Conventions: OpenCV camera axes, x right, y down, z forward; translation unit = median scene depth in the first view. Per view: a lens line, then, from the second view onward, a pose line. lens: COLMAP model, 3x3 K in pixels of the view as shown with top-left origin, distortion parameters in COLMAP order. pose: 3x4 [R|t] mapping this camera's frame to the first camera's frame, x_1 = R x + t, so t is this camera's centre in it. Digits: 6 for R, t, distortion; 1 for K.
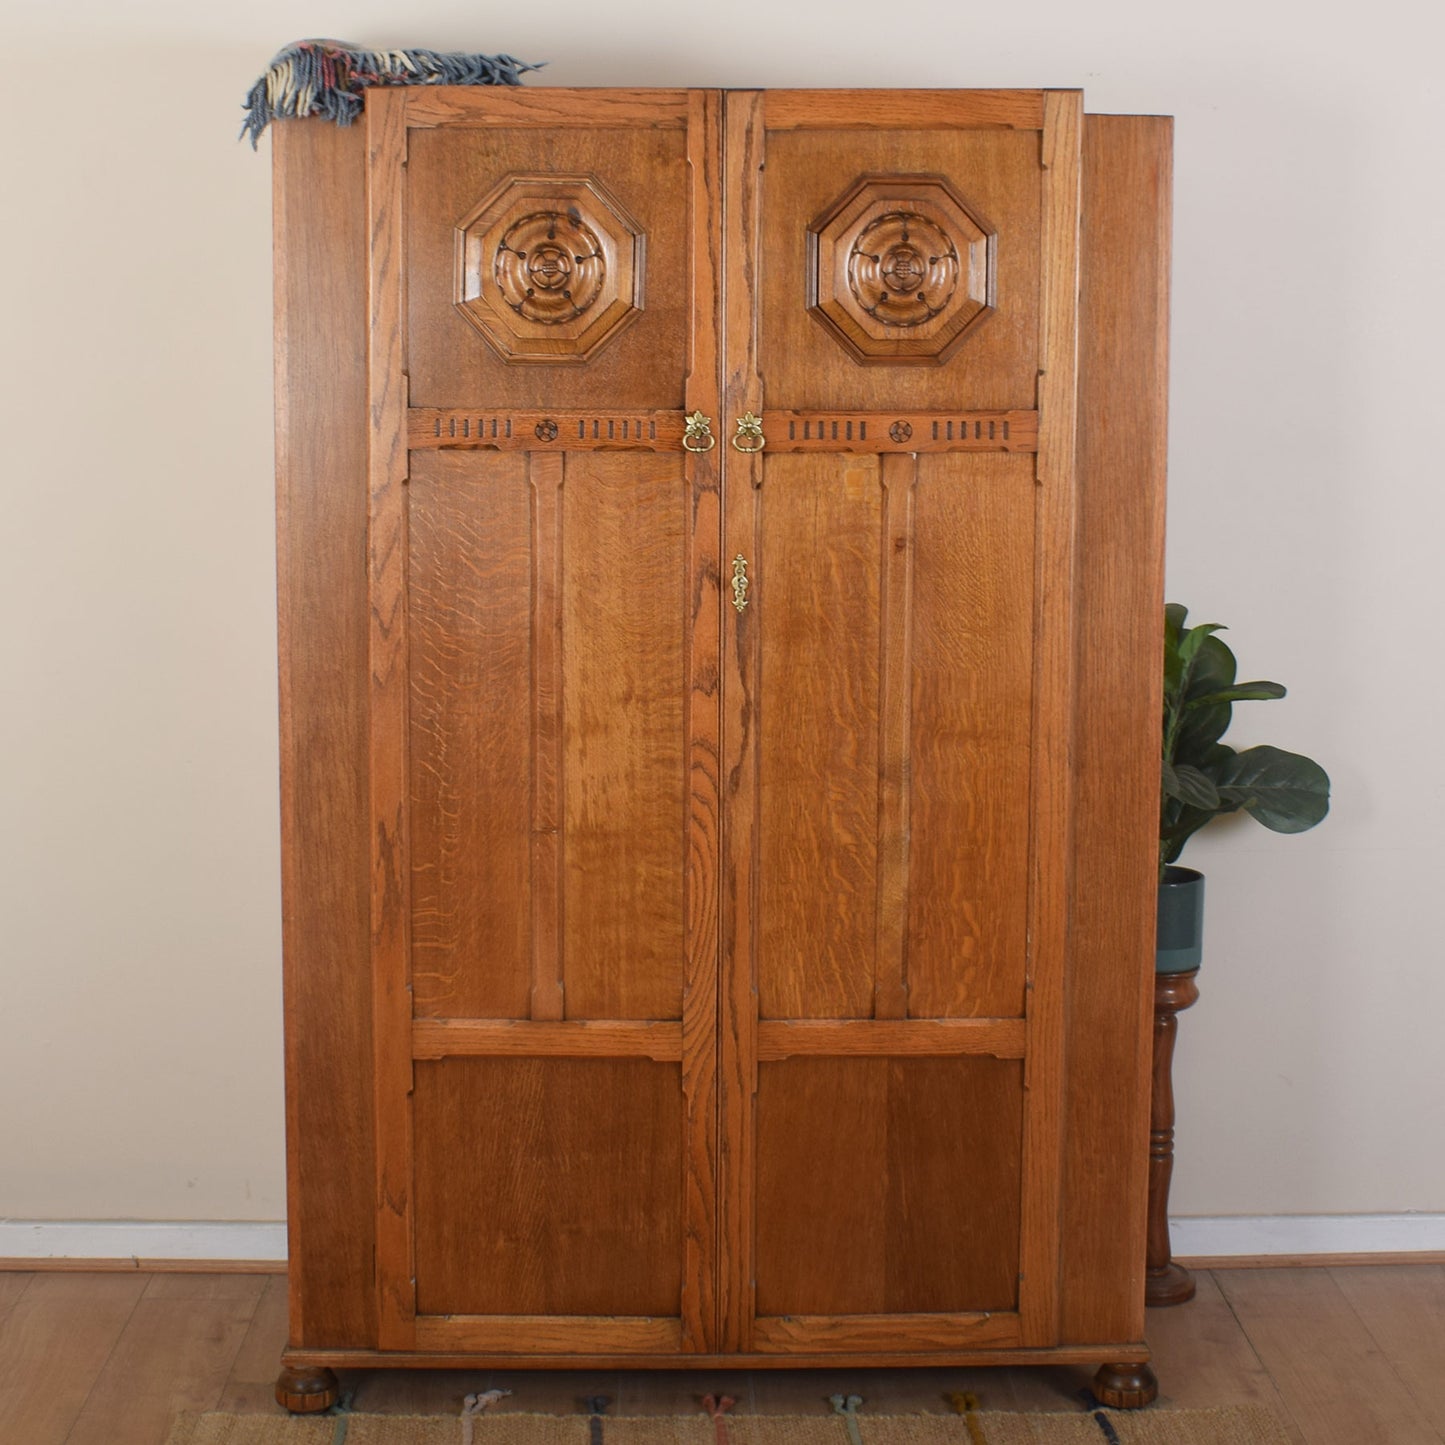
lens RADIAL K [[2522.0, 0, 718.8], [0, 2522.0, 640.9], [0, 0, 1]] dist [-0.090801, 0.029305]
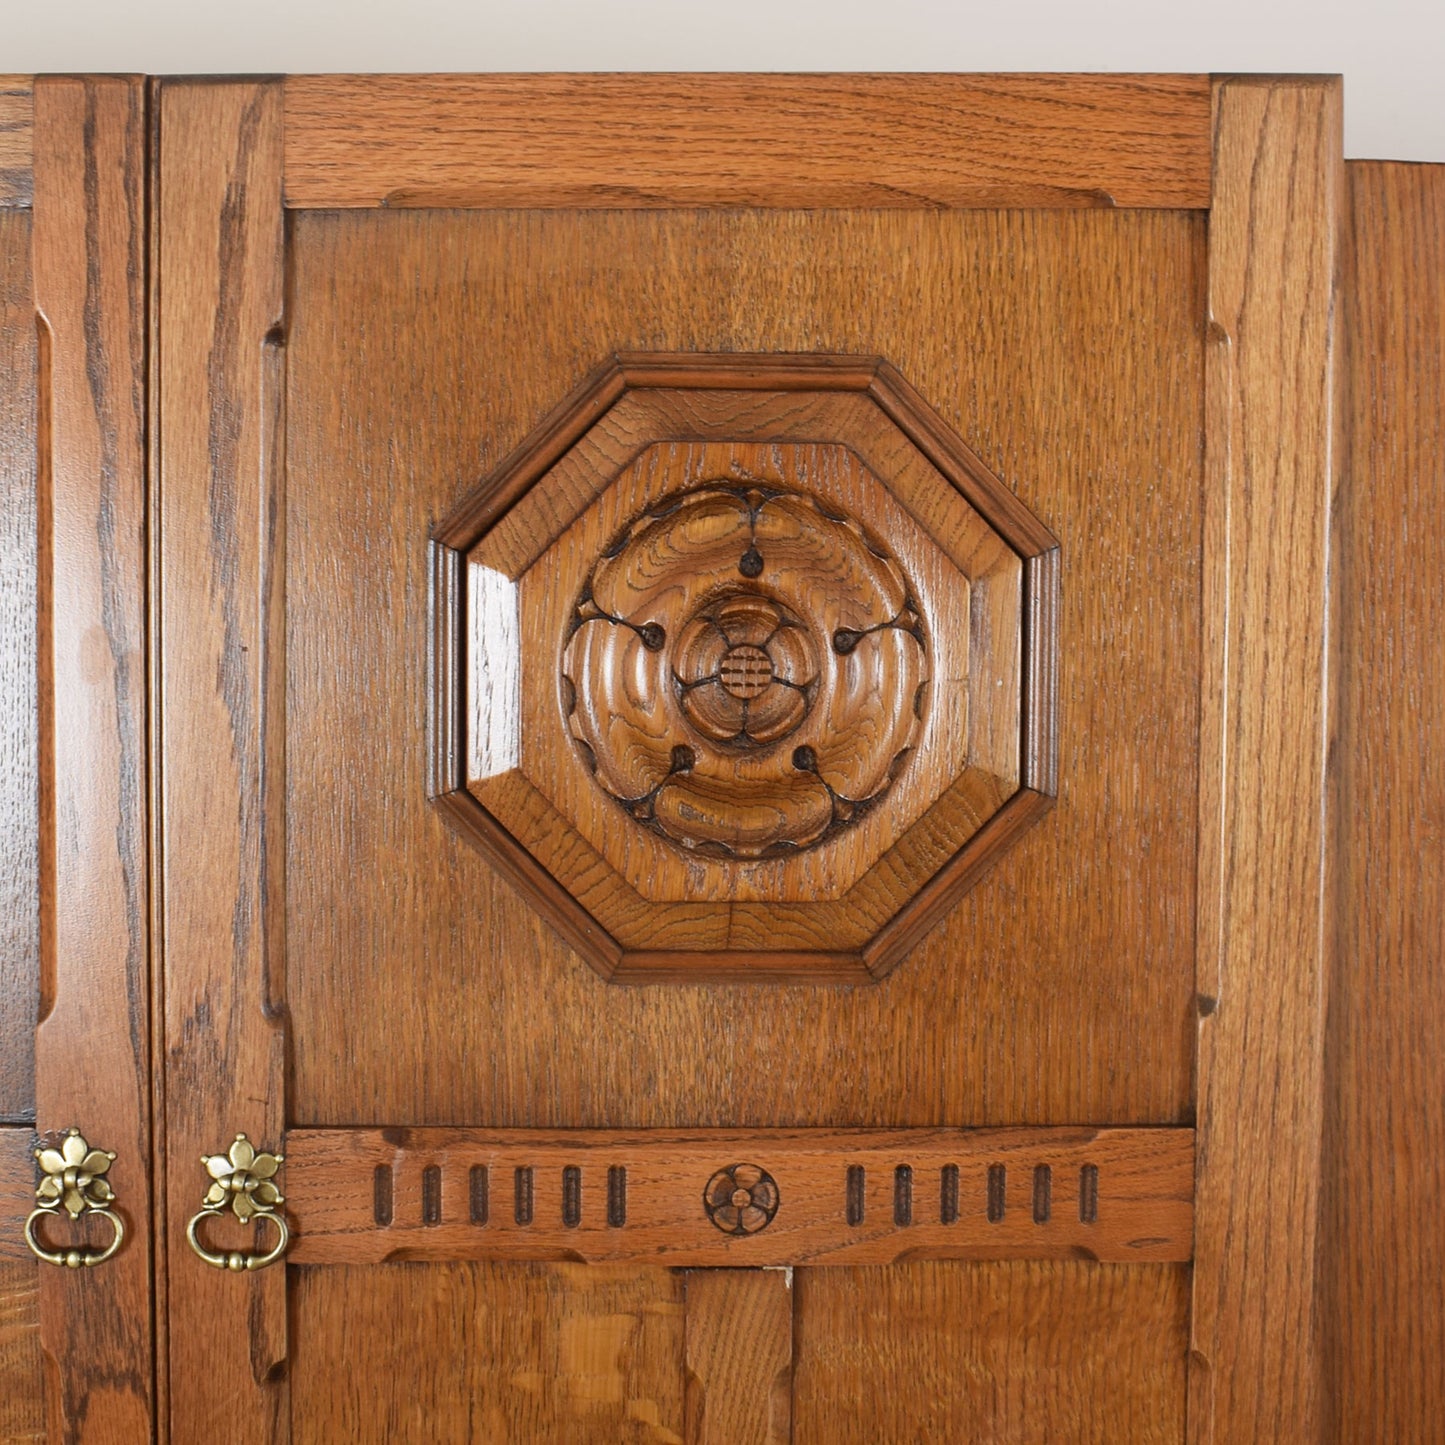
lens RADIAL K [[2723.5, 0, 757.5], [0, 2723.5, 723.0], [0, 0, 1]] dist [-0.064737, -0.138866]
pose [[0.999933, 0.002694, -0.011262, 0.078222], [-0.003387, 0.998071, -0.061987, -0.120898], [0.011074, 0.062021, 0.998013, 0.674079]]
